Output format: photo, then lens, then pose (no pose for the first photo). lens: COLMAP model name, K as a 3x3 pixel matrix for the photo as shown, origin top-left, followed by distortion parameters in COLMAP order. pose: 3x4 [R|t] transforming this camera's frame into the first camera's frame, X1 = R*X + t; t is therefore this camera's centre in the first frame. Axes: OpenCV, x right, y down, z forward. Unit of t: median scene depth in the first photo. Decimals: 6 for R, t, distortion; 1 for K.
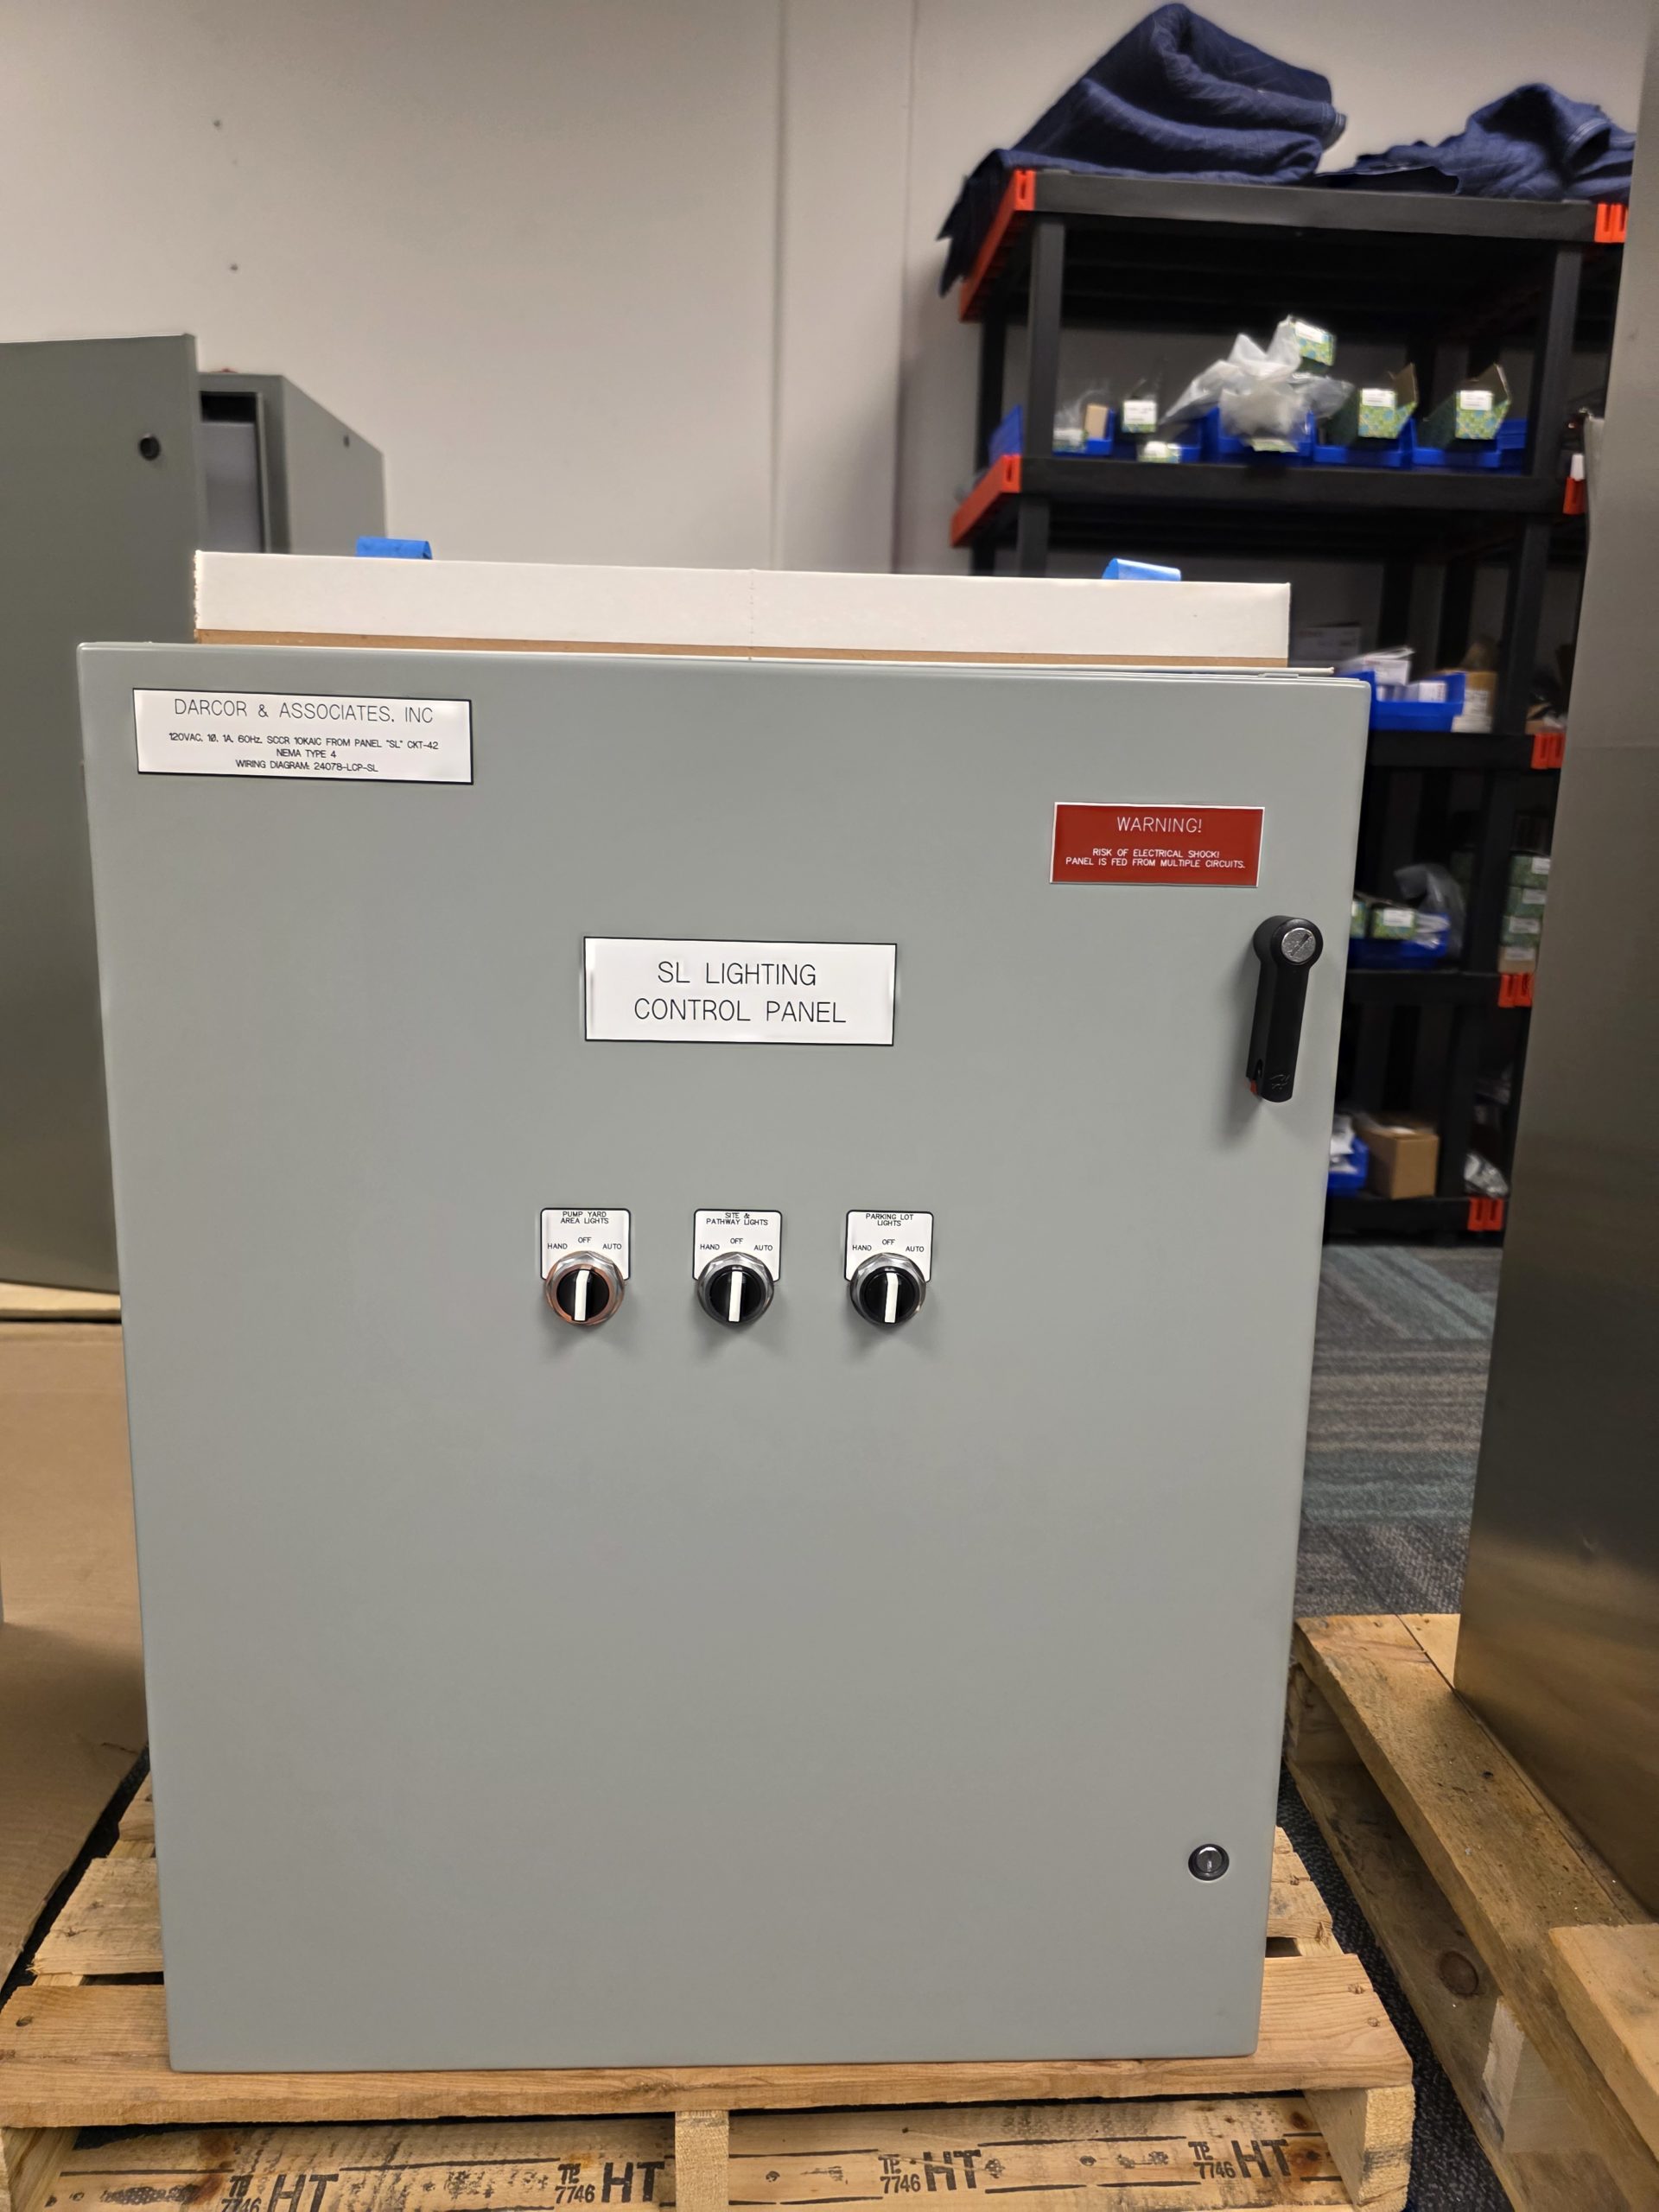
lens RADIAL K [[1483.6, 0, 834.0], [0, 1483.6, 1099.1], [0, 0, 1]] dist [0.045103, -0.039857]
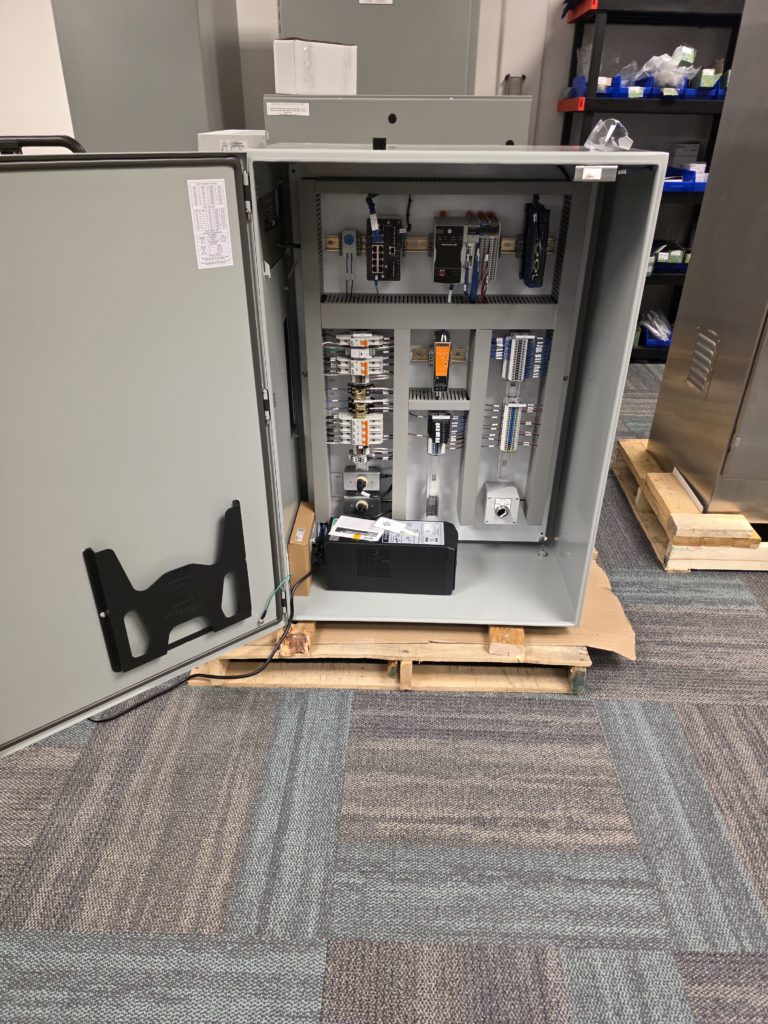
lens RADIAL K [[686.8, 0, 388.8], [0, 686.8, 515.7], [0, 0, 1]] dist [0.045103, -0.039857]
pose [[0.995347, 0.036728, -0.089077, -0.238627], [-0.006441, 0.947791, 0.318826, -0.139016], [0.096137, -0.316769, 0.943618, -1.335159]]
